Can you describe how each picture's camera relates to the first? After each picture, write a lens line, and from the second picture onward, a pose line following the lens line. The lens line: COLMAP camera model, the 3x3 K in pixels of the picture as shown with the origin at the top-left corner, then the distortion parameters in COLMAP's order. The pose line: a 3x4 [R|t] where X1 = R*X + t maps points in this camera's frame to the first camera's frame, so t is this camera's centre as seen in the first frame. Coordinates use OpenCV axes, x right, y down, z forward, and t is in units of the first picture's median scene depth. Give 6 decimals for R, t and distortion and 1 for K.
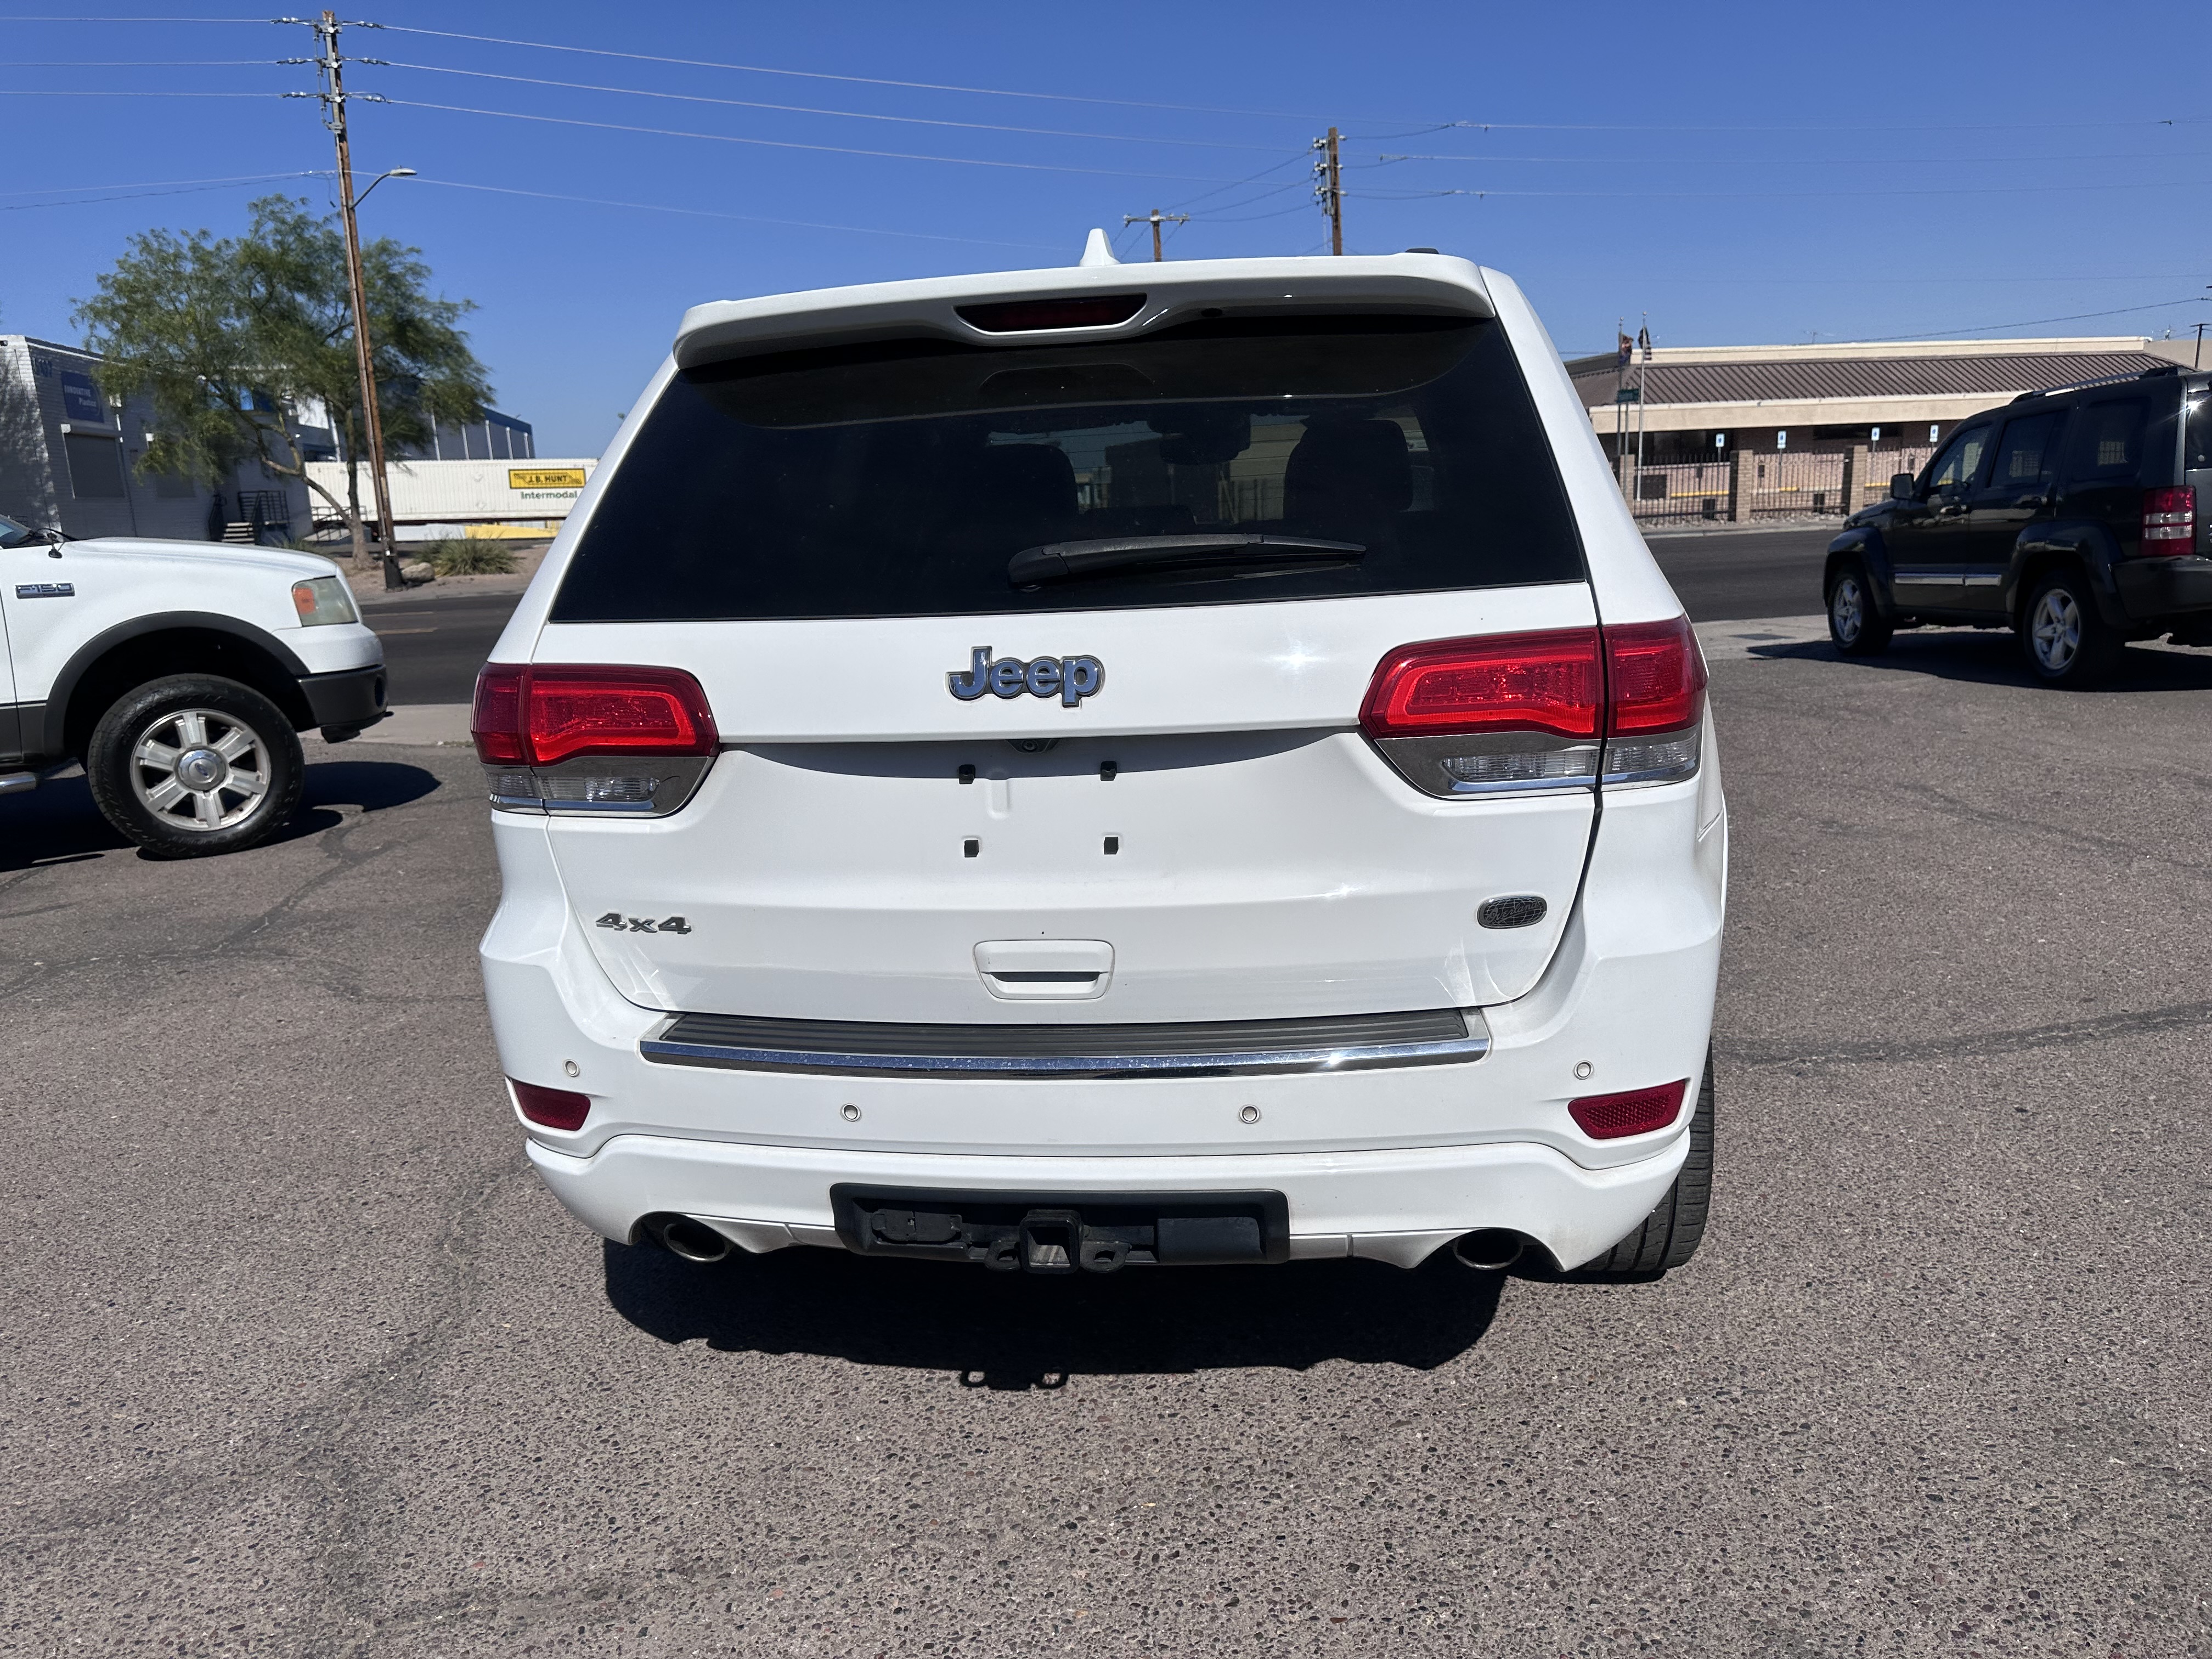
lens RADIAL K [[1563.6, 0, 1115.3], [0, 1563.6, 839.5], [0, 0, 1]] dist [0.045087, -0.053848]
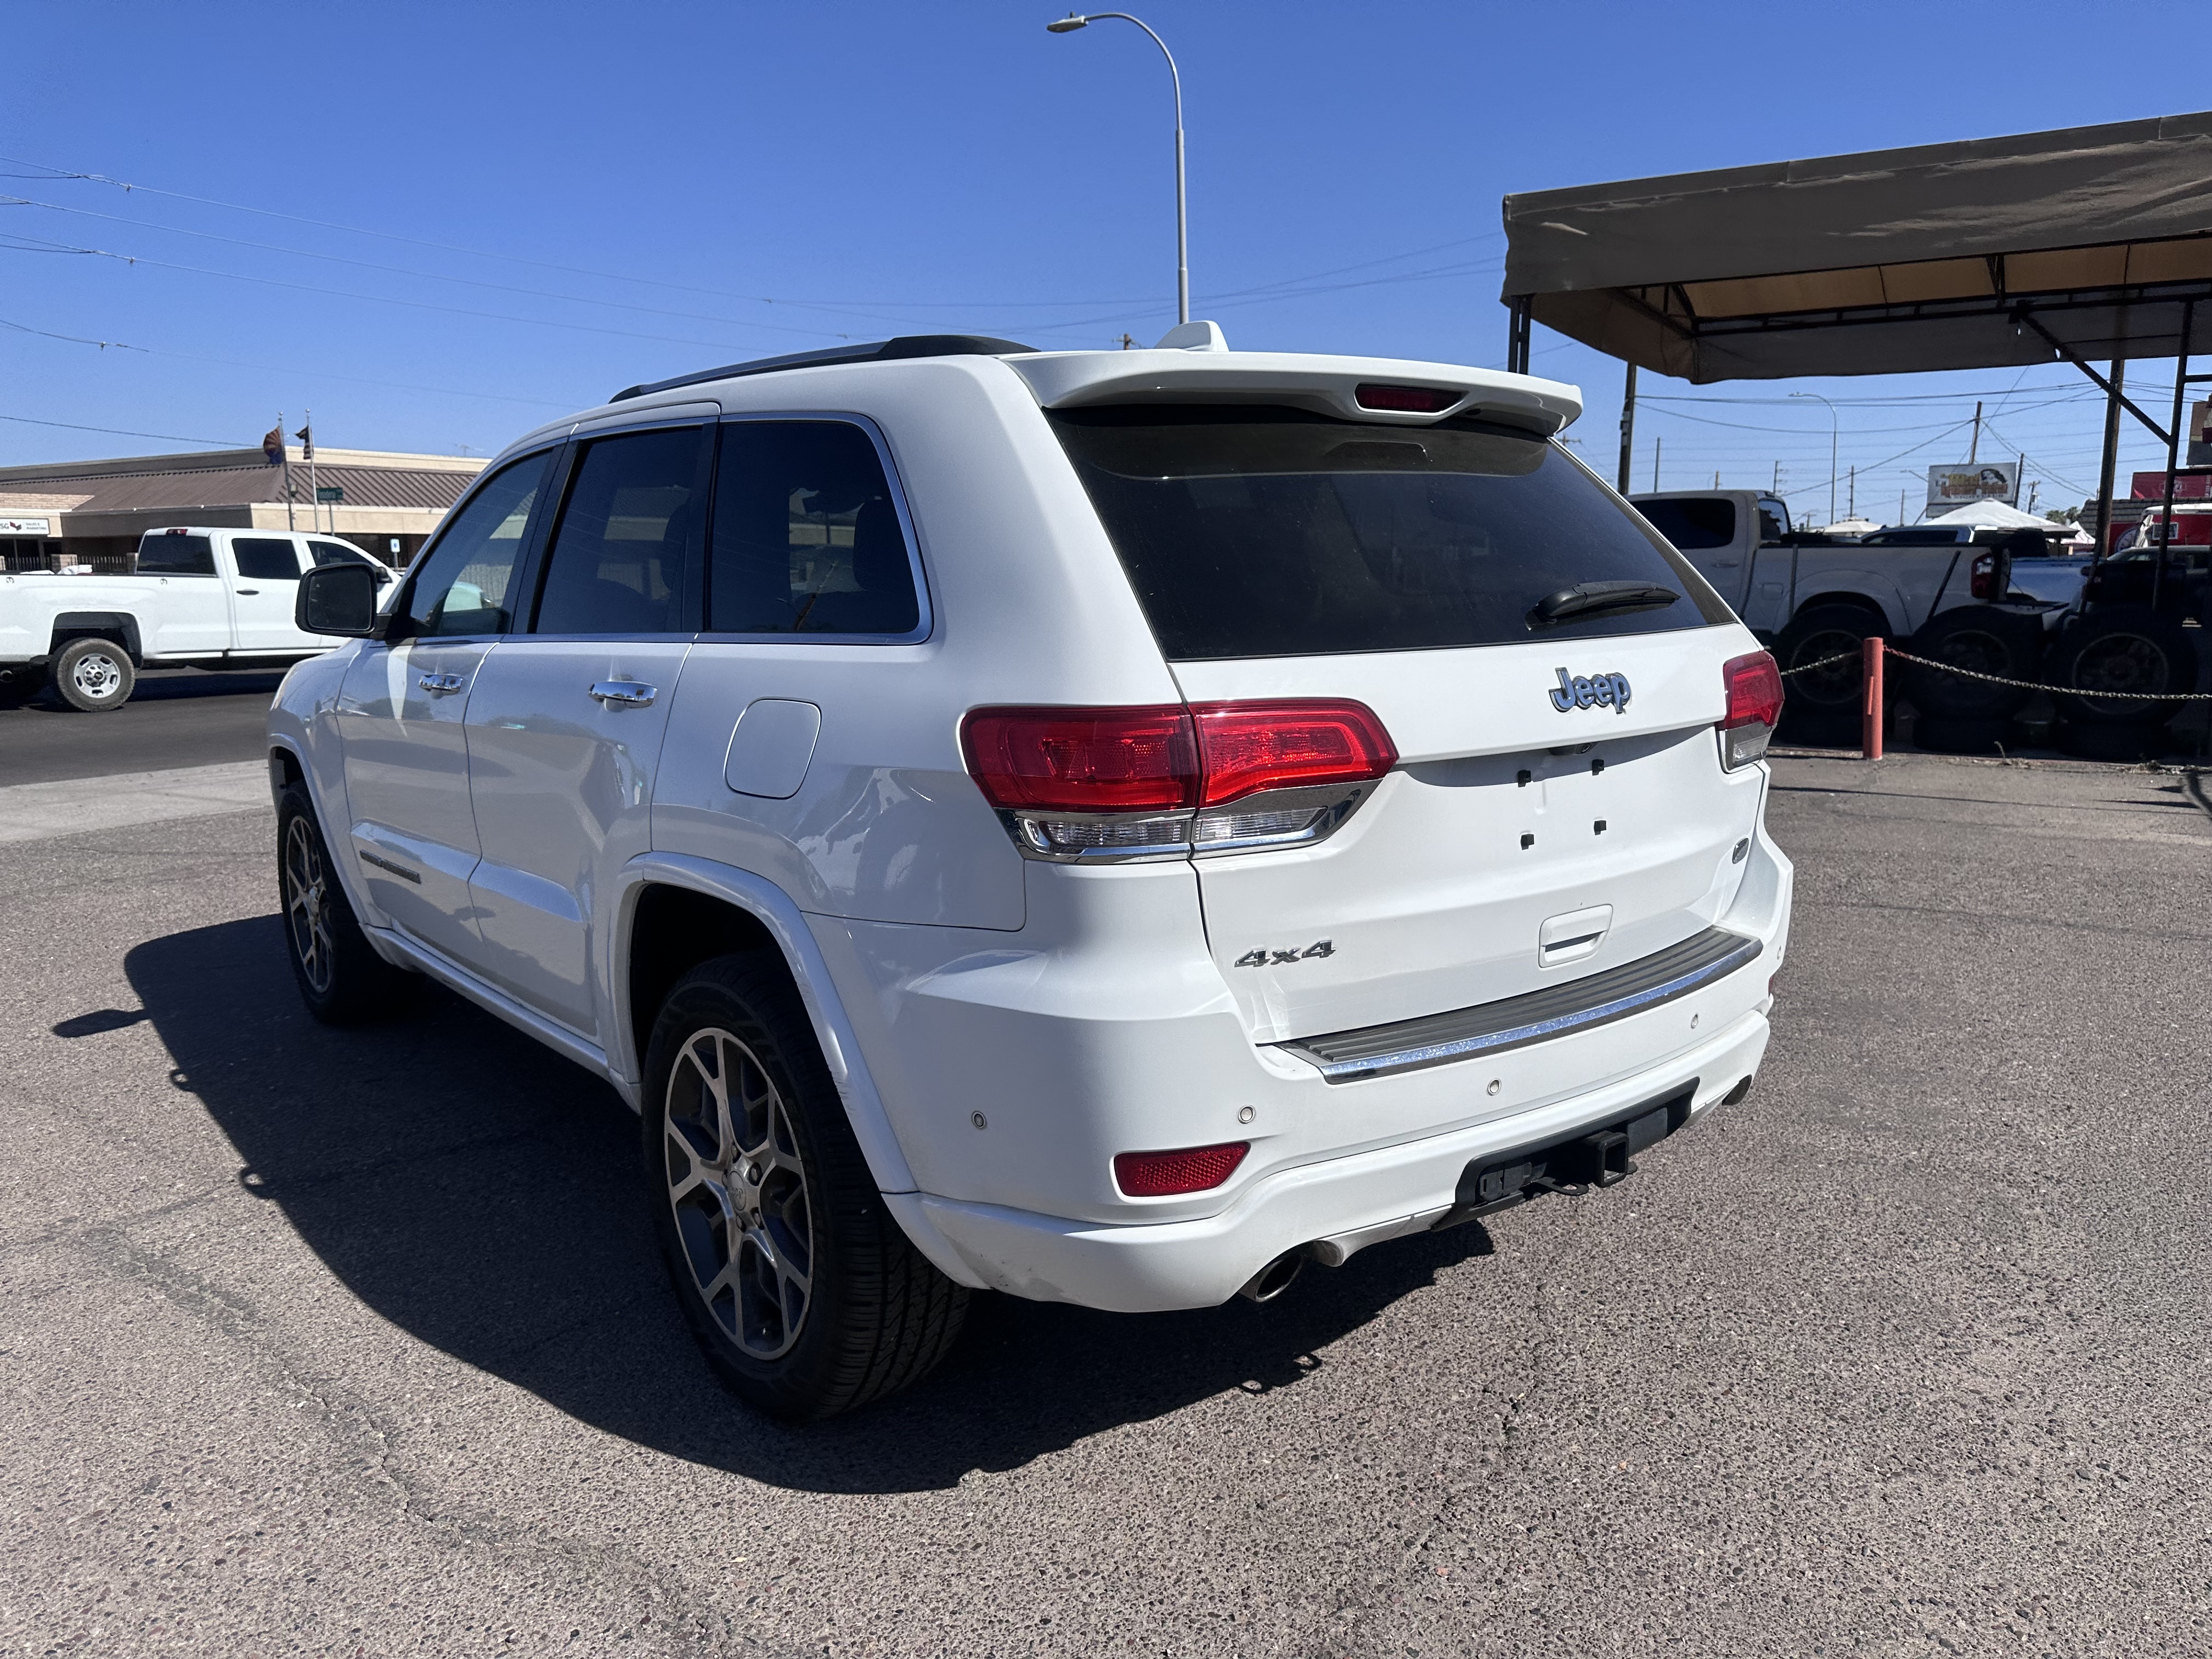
lens RADIAL K [[1563.6, 0, 1098.1], [0, 1563.6, 828.5], [0, 0, 1]] dist [0.045087, -0.053848]
pose [[0.706317, -0.085243, 0.702745, -1.098039], [0.135683, 0.990620, -0.016210, -0.027079], [-0.694771, 0.106800, 0.711258, 0.368617]]
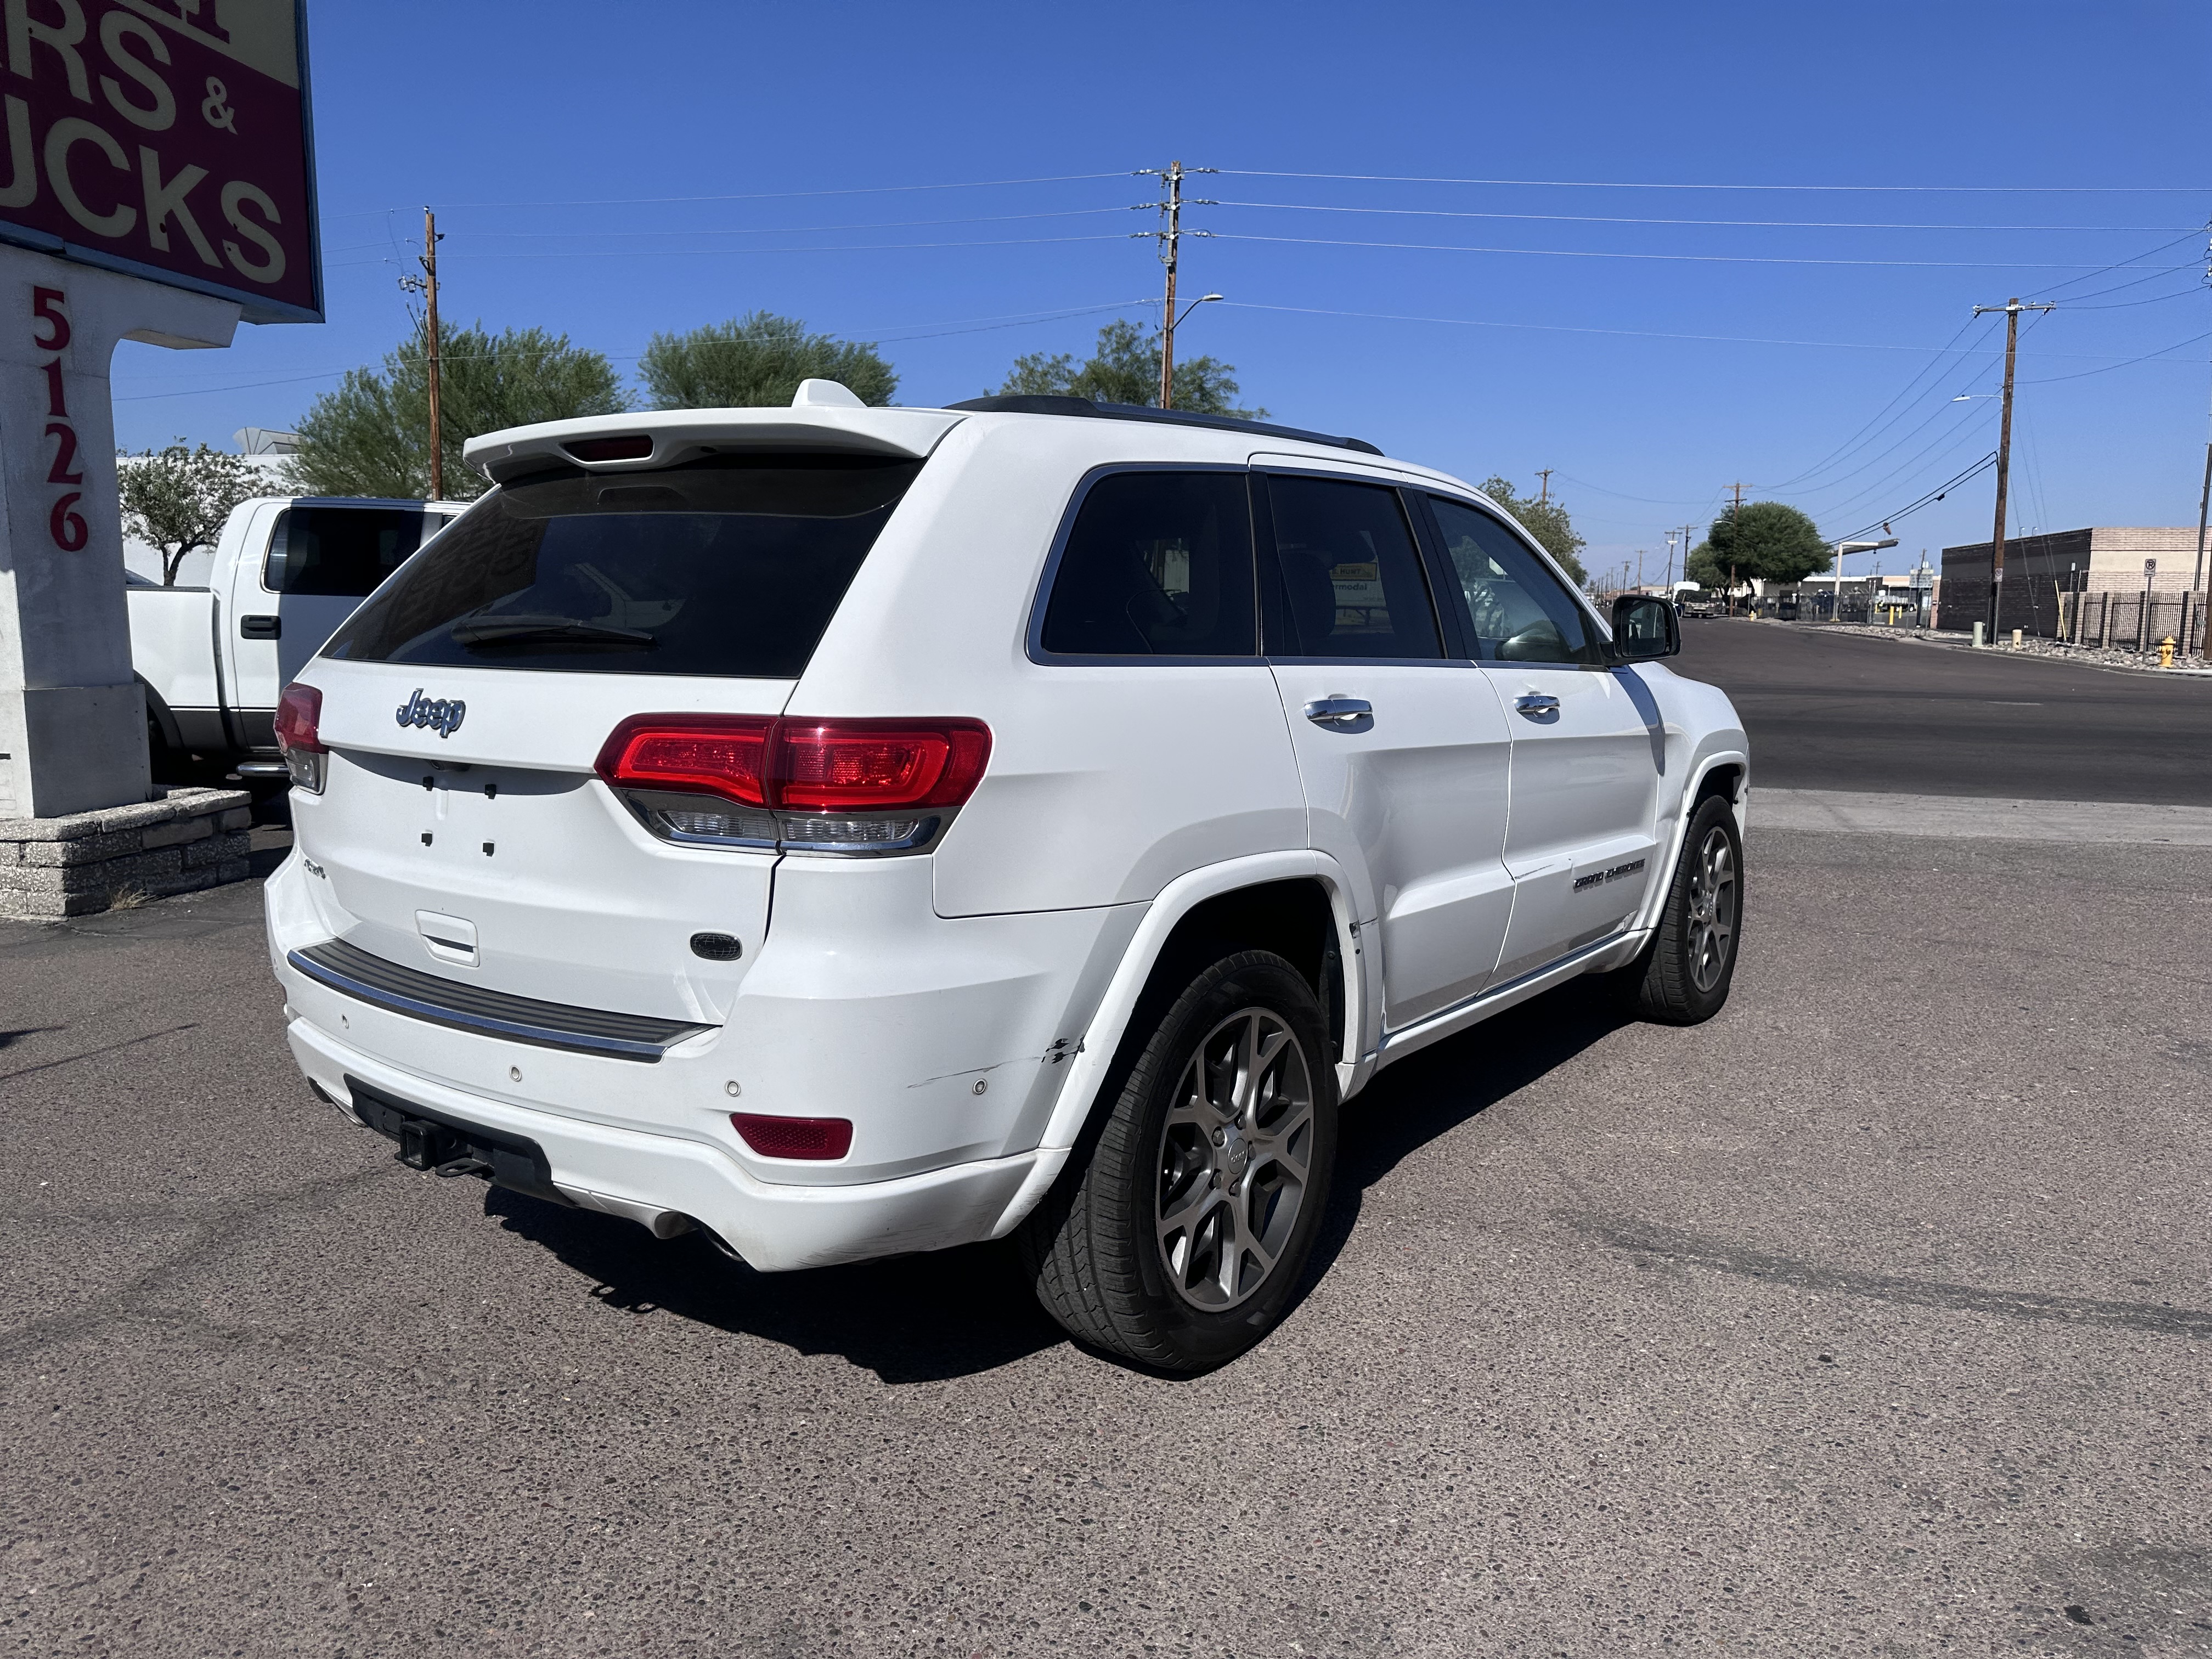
lens RADIAL K [[1563.6, 0, 1104.5], [0, 1563.6, 825.1], [0, 0, 1]] dist [0.045087, -0.053848]
pose [[0.874854, 0.119740, -0.469354, 1.002217], [-0.150904, 0.988117, -0.029193, -0.051683], [0.460281, 0.096367, 0.882527, 0.072732]]
